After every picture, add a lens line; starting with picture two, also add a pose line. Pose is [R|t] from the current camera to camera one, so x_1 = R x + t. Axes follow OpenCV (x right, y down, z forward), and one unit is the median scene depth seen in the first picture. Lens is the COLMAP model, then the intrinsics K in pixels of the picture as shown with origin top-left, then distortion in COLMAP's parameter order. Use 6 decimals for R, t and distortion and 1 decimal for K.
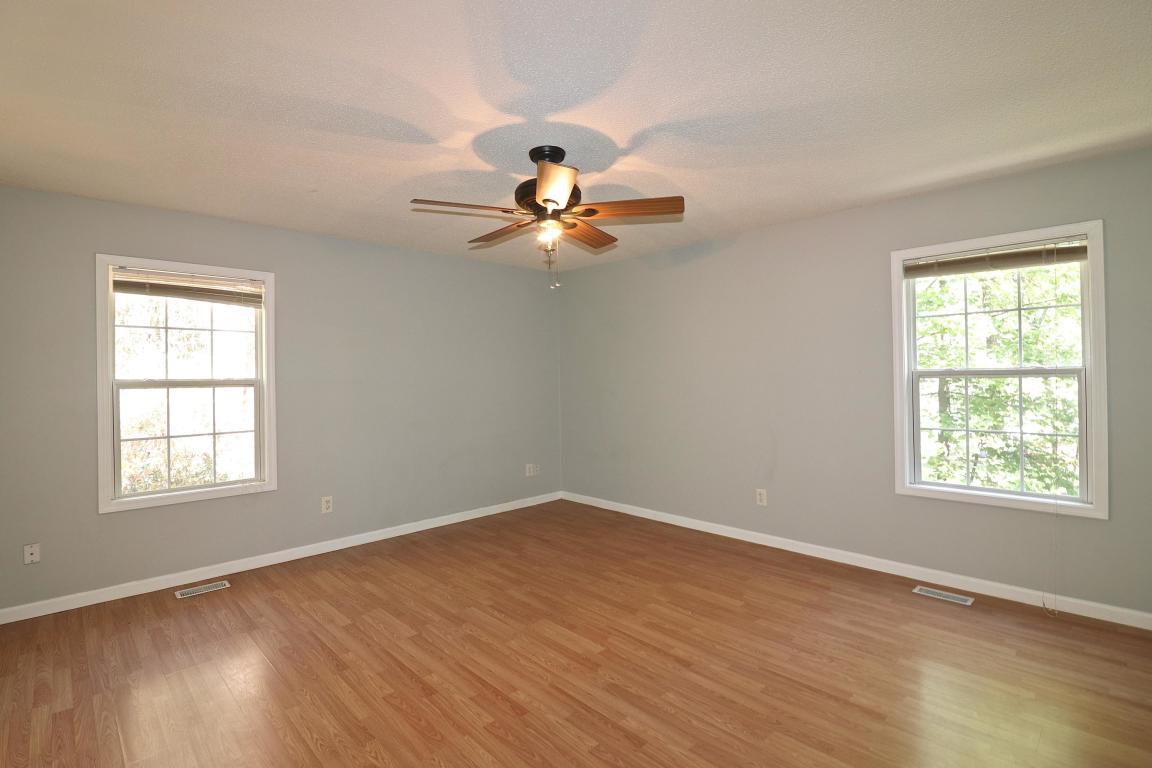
lens RADIAL K [[542.8, 0, 578.2], [0, 542.8, 376.9], [0, 0, 1]] dist [-0.003060, -0.000597]
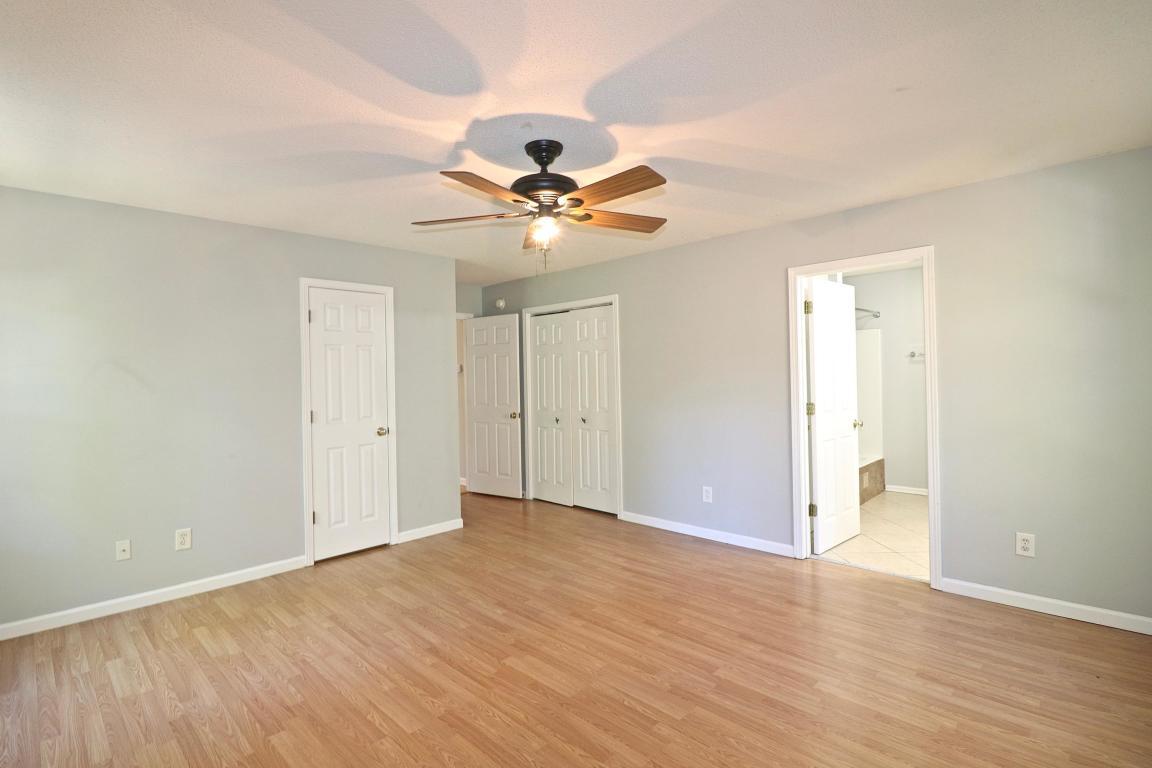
lens RADIAL K [[542.8, 0, 572.2], [0, 542.8, 381.2], [0, 0, 1]] dist [-0.003060, -0.000597]
pose [[-0.999127, 0.035100, -0.022634, -0.071862], [0.034846, 0.999326, 0.011534, -0.011112], [0.023023, 0.010735, -0.999677, 1.973618]]
